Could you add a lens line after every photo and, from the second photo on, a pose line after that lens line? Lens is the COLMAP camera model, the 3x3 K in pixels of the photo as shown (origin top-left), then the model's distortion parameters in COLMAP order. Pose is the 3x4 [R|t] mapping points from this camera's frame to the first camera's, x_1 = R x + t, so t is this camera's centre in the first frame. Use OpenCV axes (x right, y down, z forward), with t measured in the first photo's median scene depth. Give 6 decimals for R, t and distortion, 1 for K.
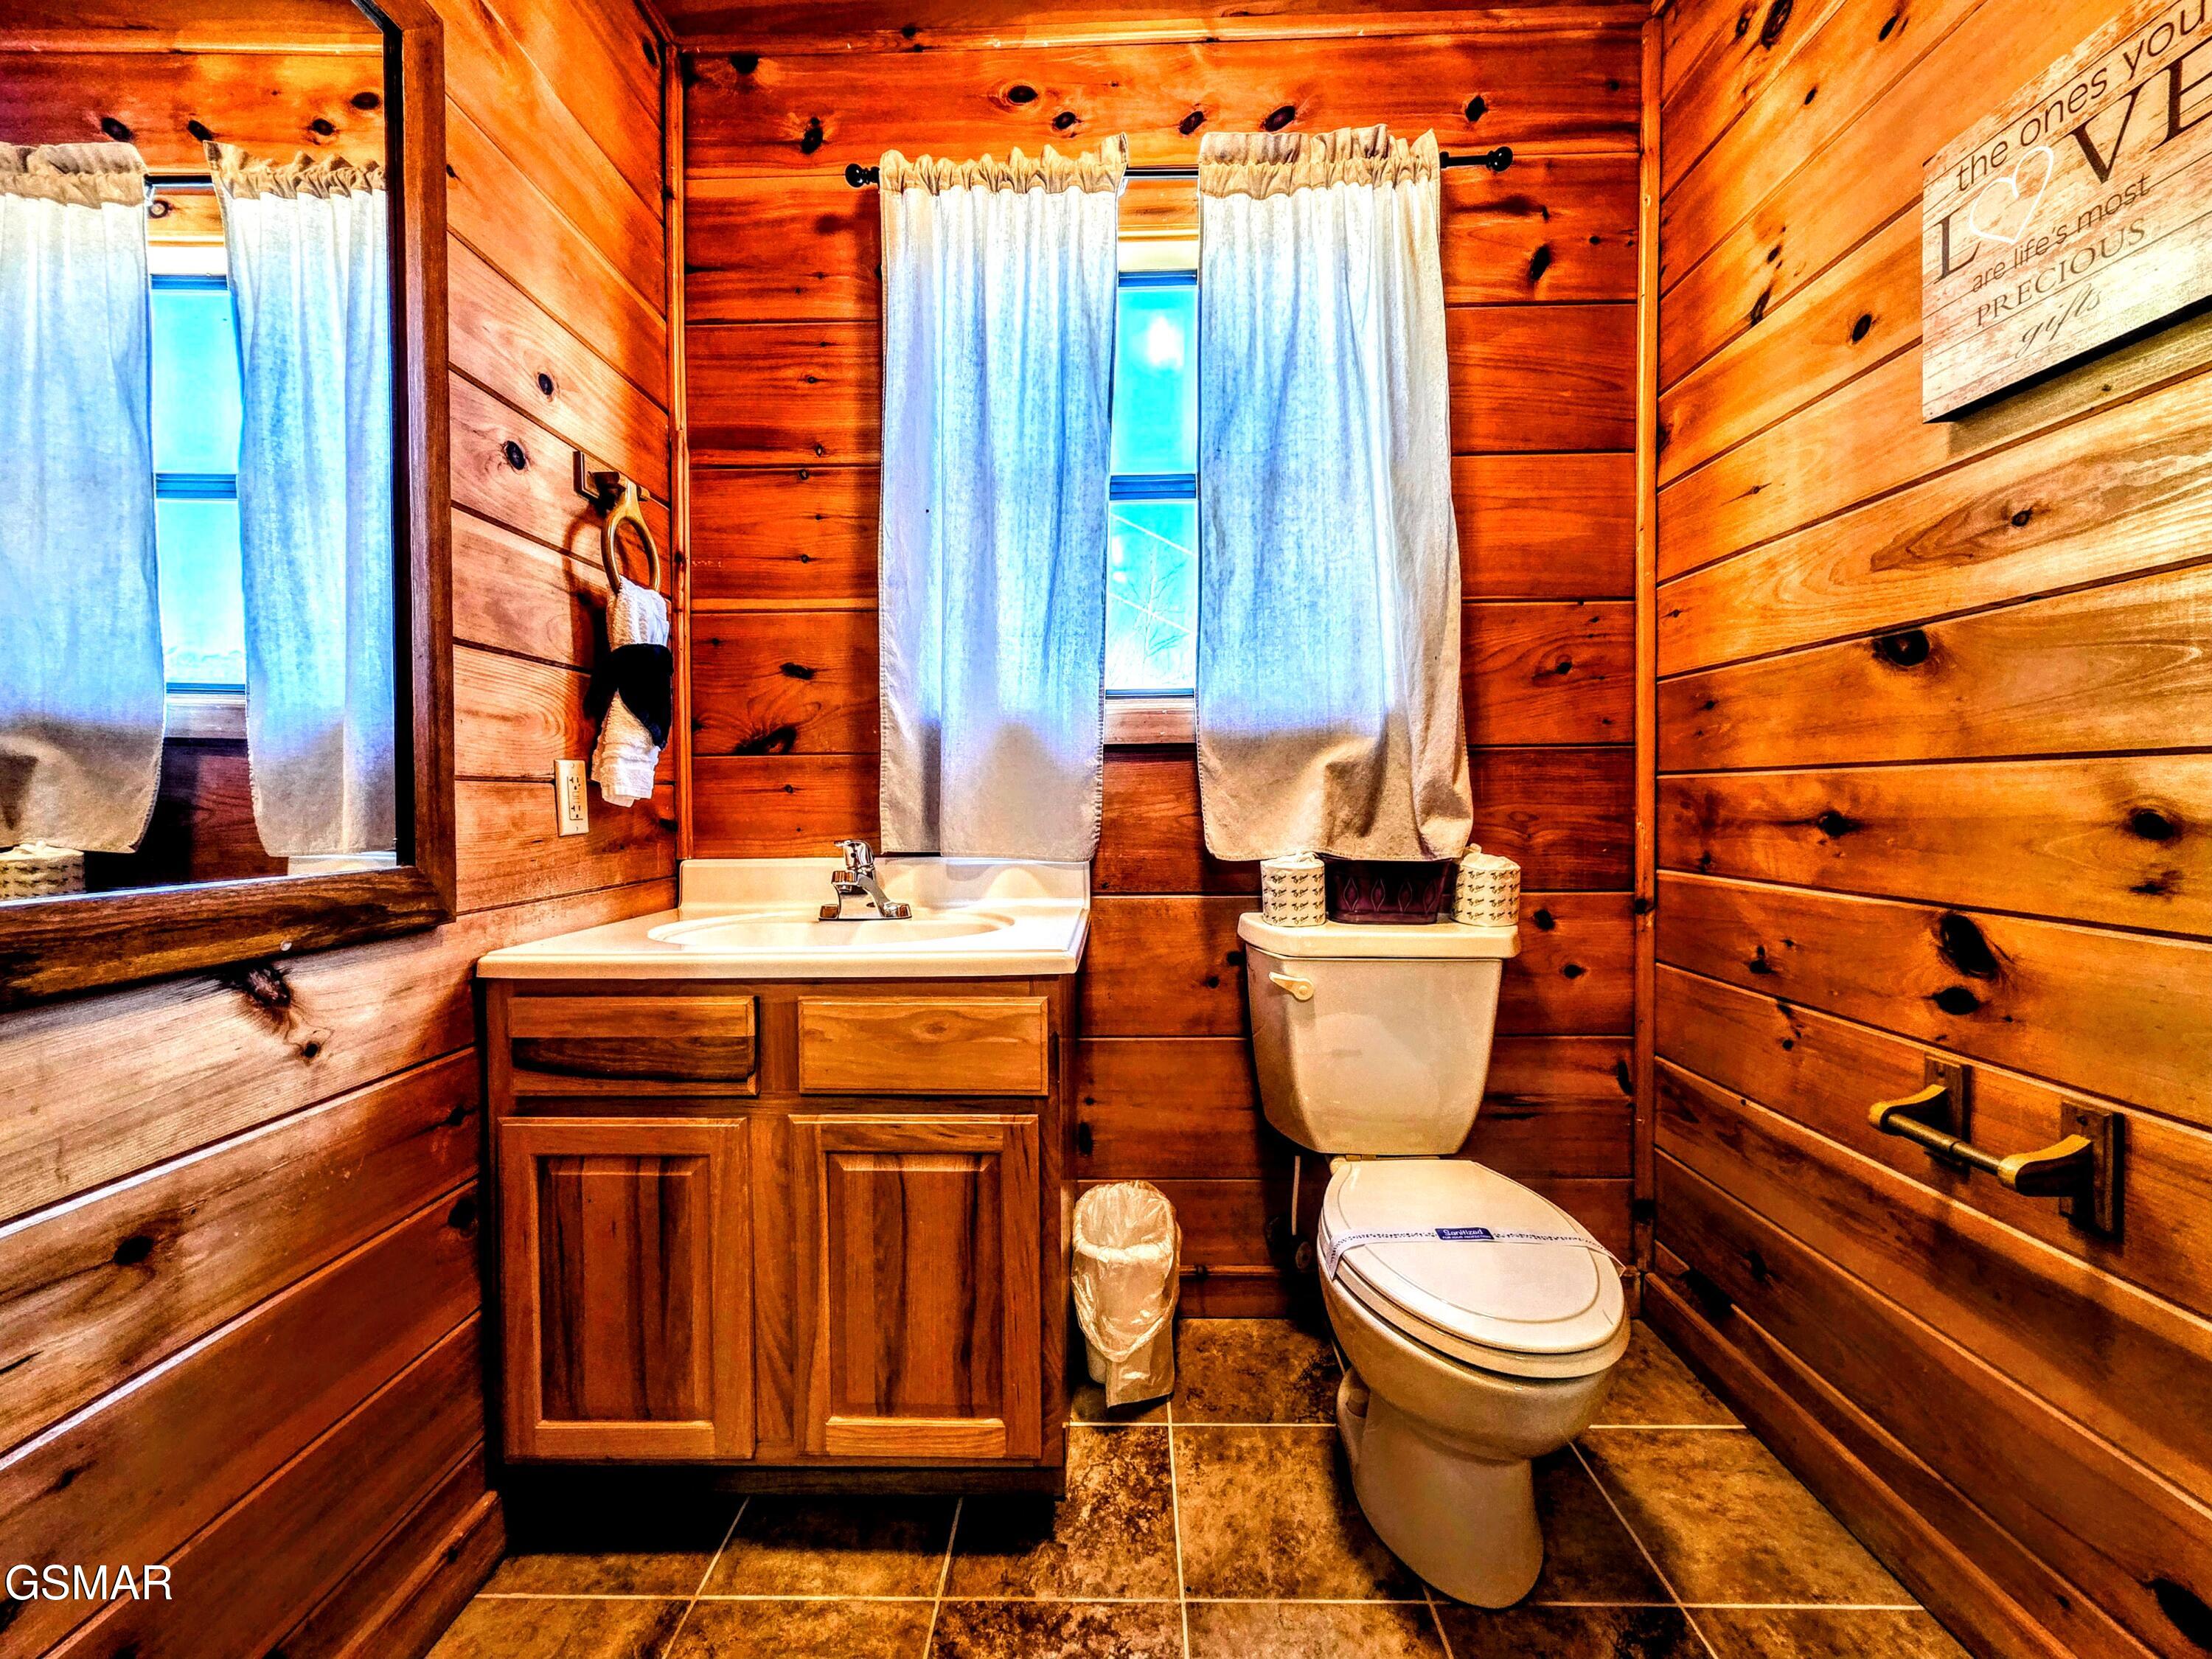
lens RADIAL K [[903.2, 0, 1108.2], [0, 903.2, 823.8], [0, 0, 1]] dist [0.002126, -0.001532]
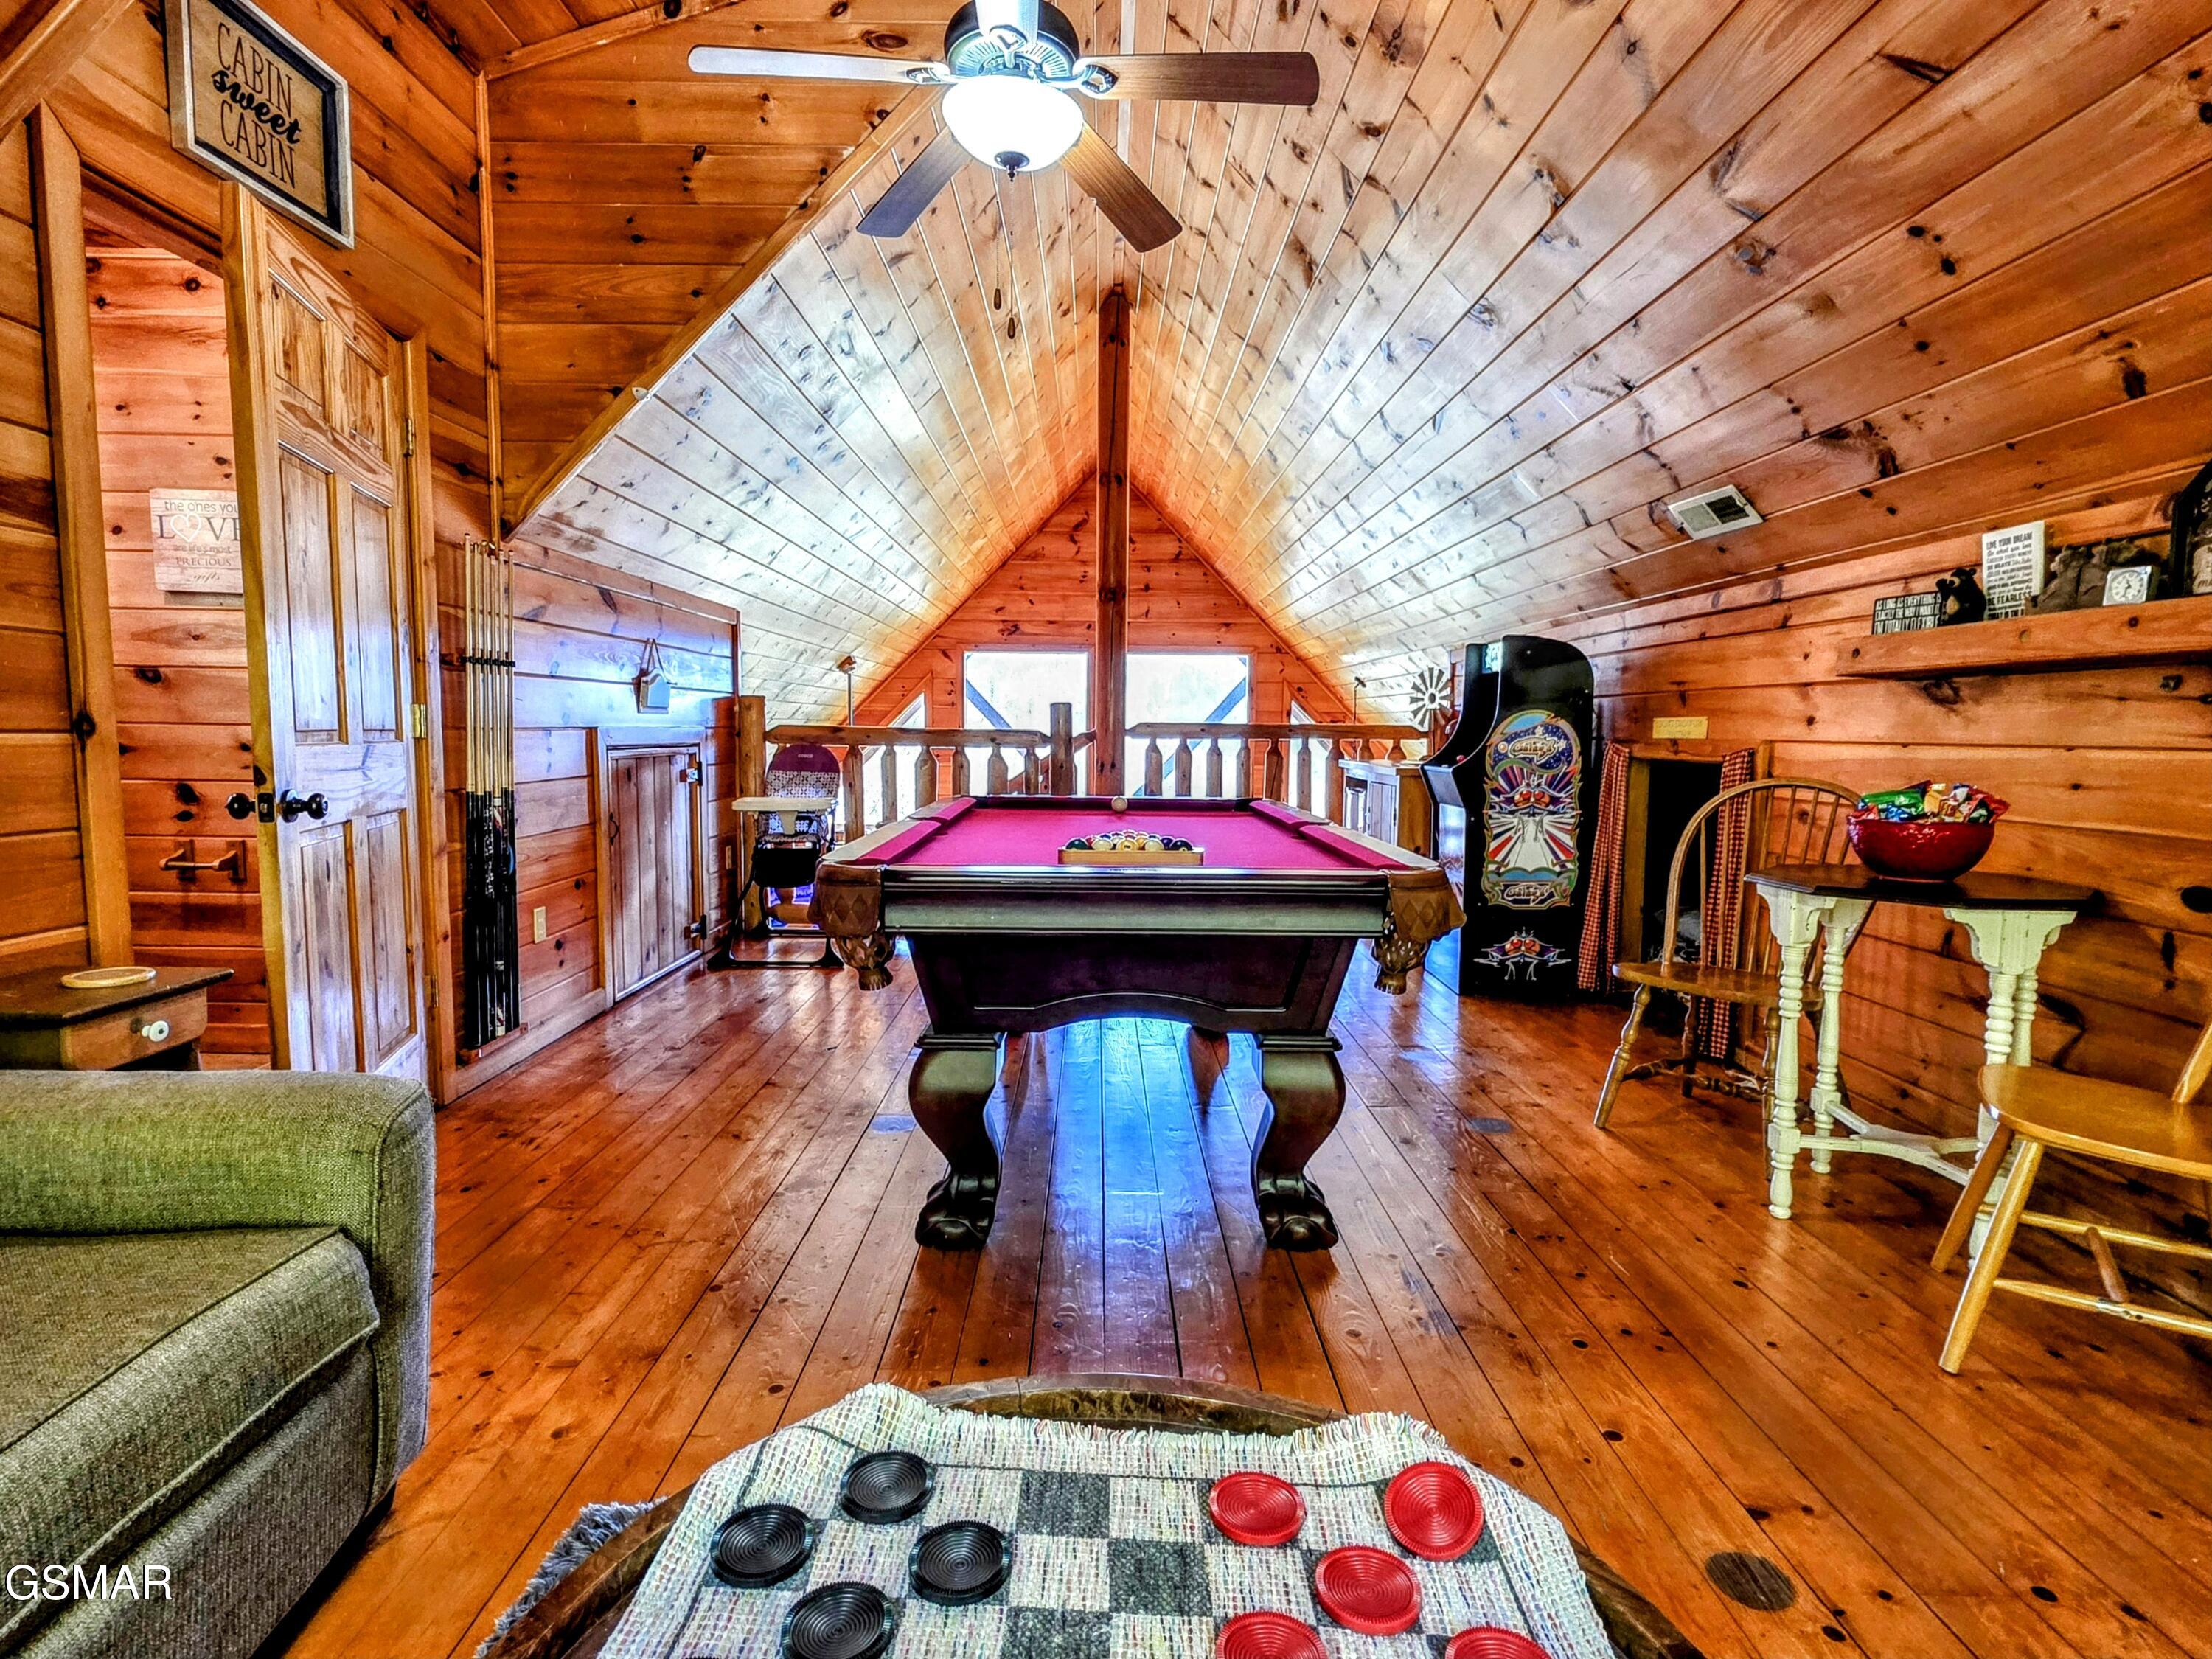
lens RADIAL K [[1164.4, 0, 1089.0], [0, 1164.4, 832.9], [0, 0, 1]] dist [-0.000658, 0.001619]
pose [[-0.009150, -0.083428, 0.996472, -2.478747], [0.019351, 0.996312, 0.083593, 0.014779], [-0.999771, 0.020047, -0.007502, -1.609342]]
